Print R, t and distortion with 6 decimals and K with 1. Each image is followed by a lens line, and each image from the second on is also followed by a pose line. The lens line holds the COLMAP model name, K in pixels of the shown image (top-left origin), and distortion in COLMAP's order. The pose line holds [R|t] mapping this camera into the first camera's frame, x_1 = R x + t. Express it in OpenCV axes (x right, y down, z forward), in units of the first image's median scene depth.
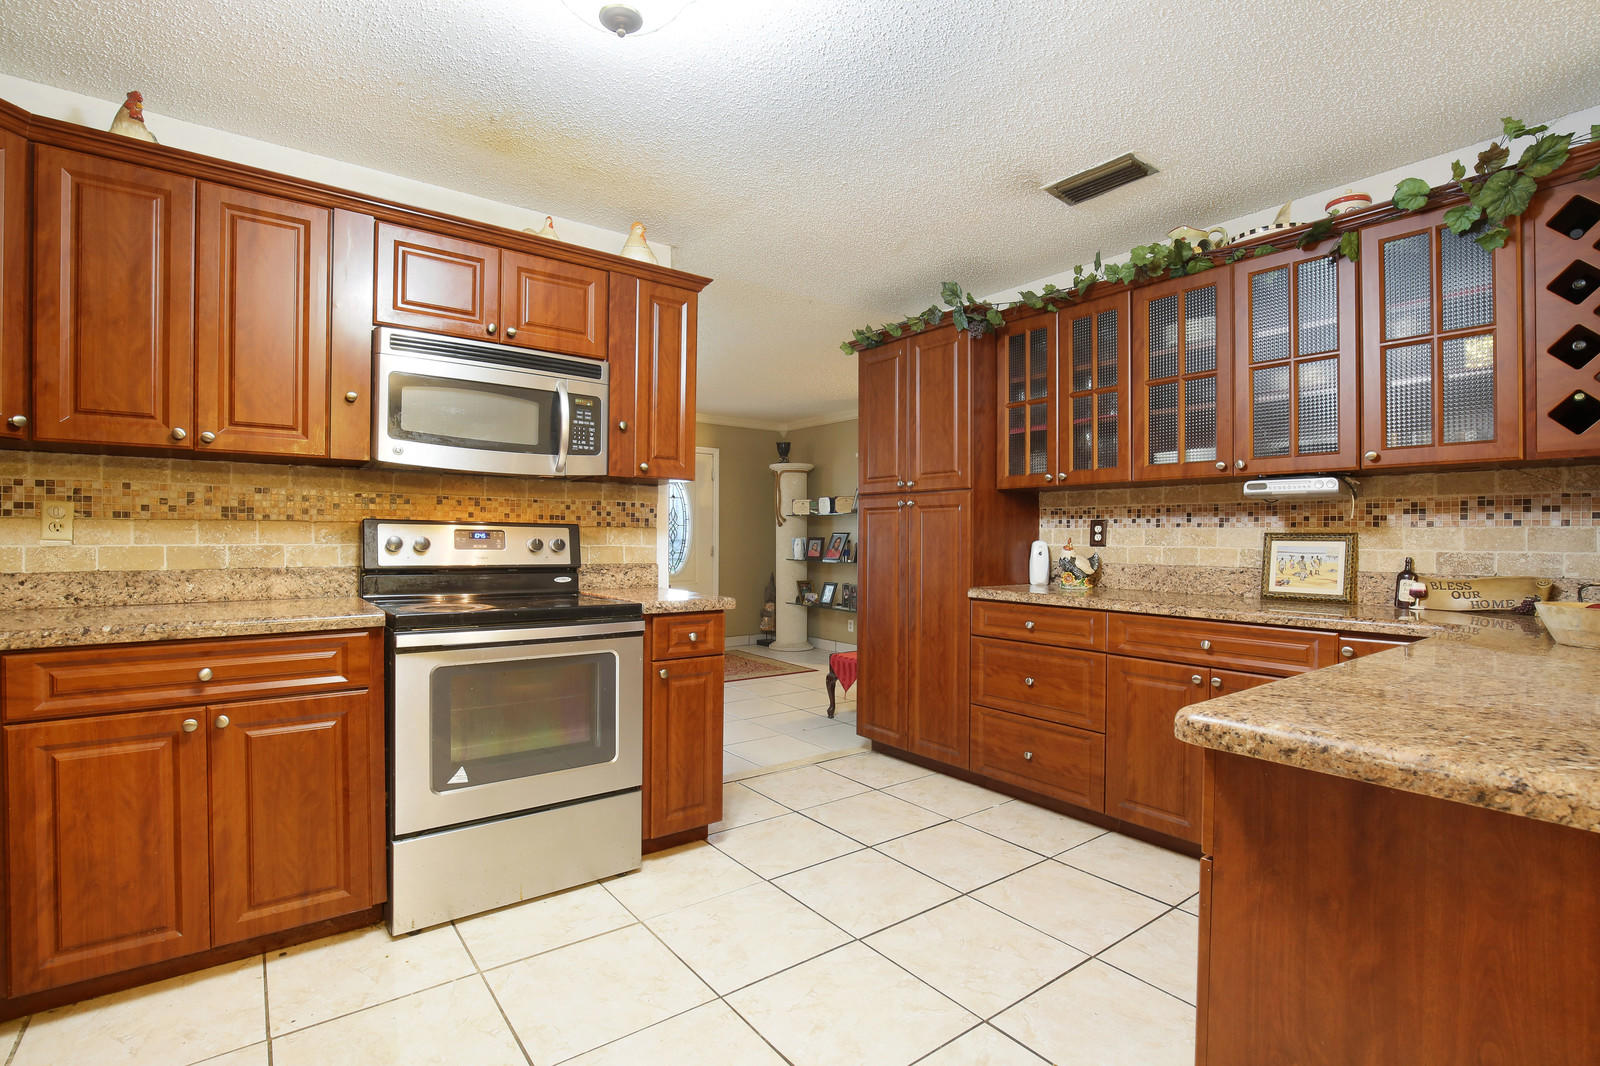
lens RADIAL K [[747.1, 0, 797.1], [0, 747.1, 533.2], [0, 0, 1]] dist [-0.024974, 0.001161]
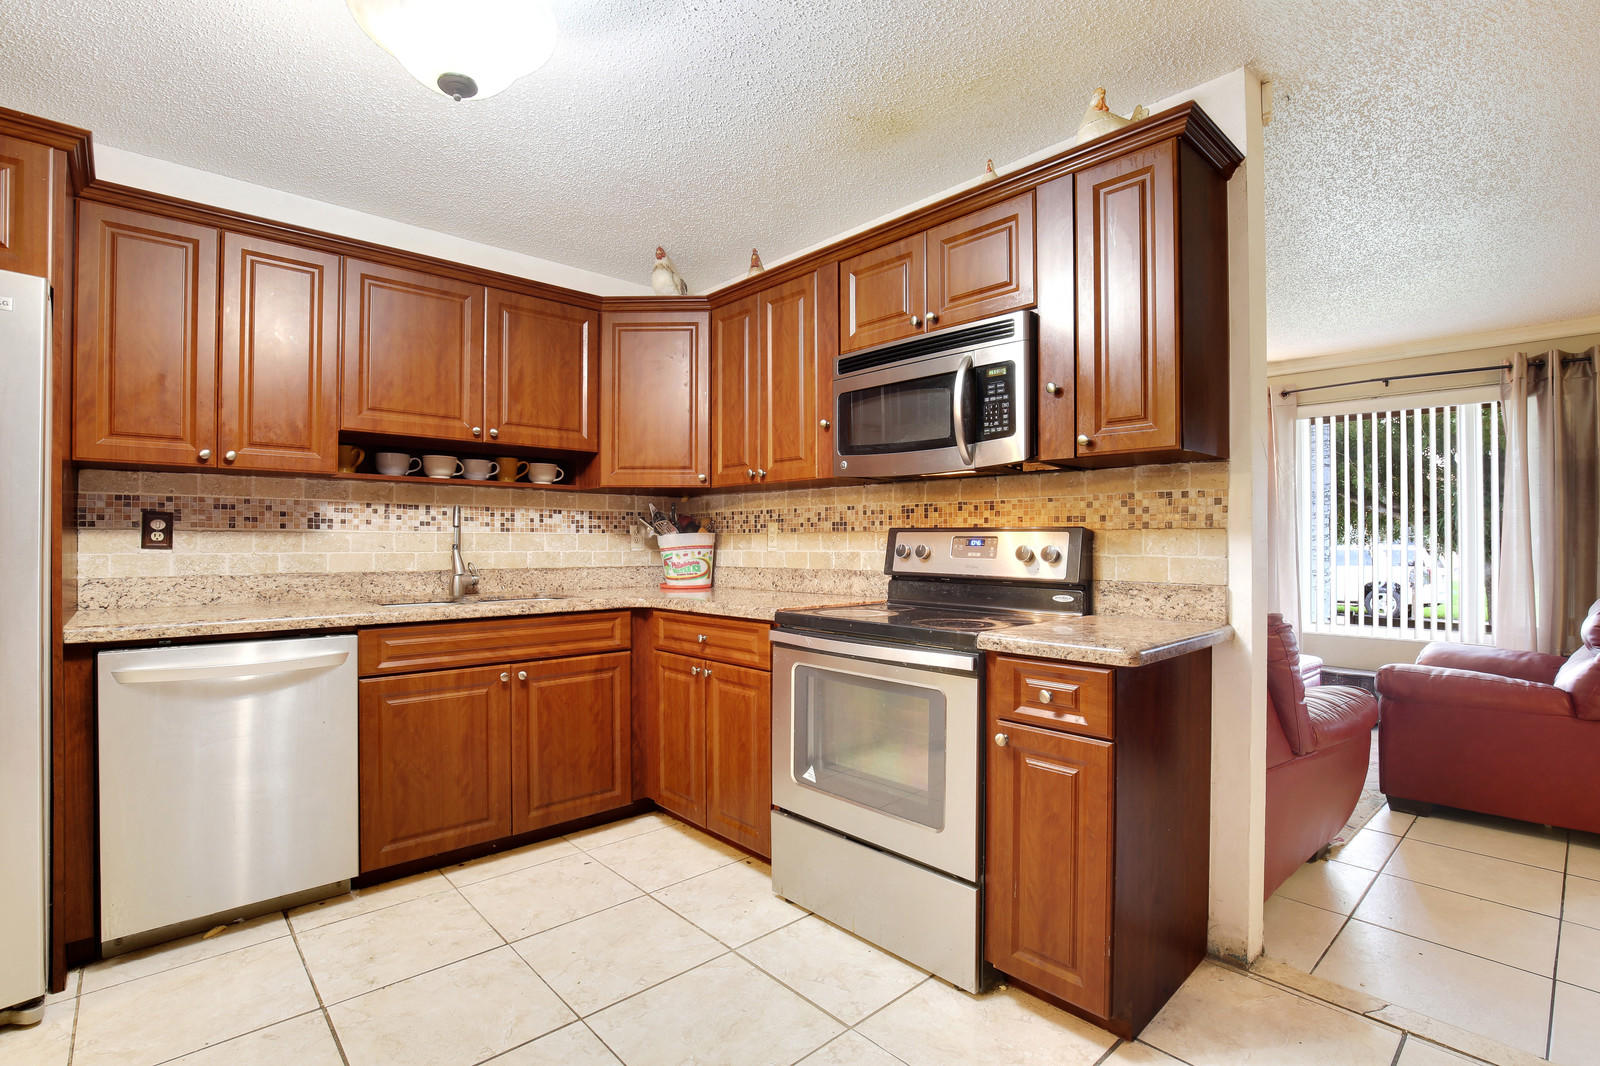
lens RADIAL K [[747.1, 0, 802.3], [0, 747.1, 535.6], [0, 0, 1]] dist [-0.024974, 0.001161]
pose [[0.103852, -0.017312, -0.994442, 0.472169], [0.004731, 0.999846, -0.016912, 0.009202], [0.994582, -0.002949, 0.103917, 0.707977]]
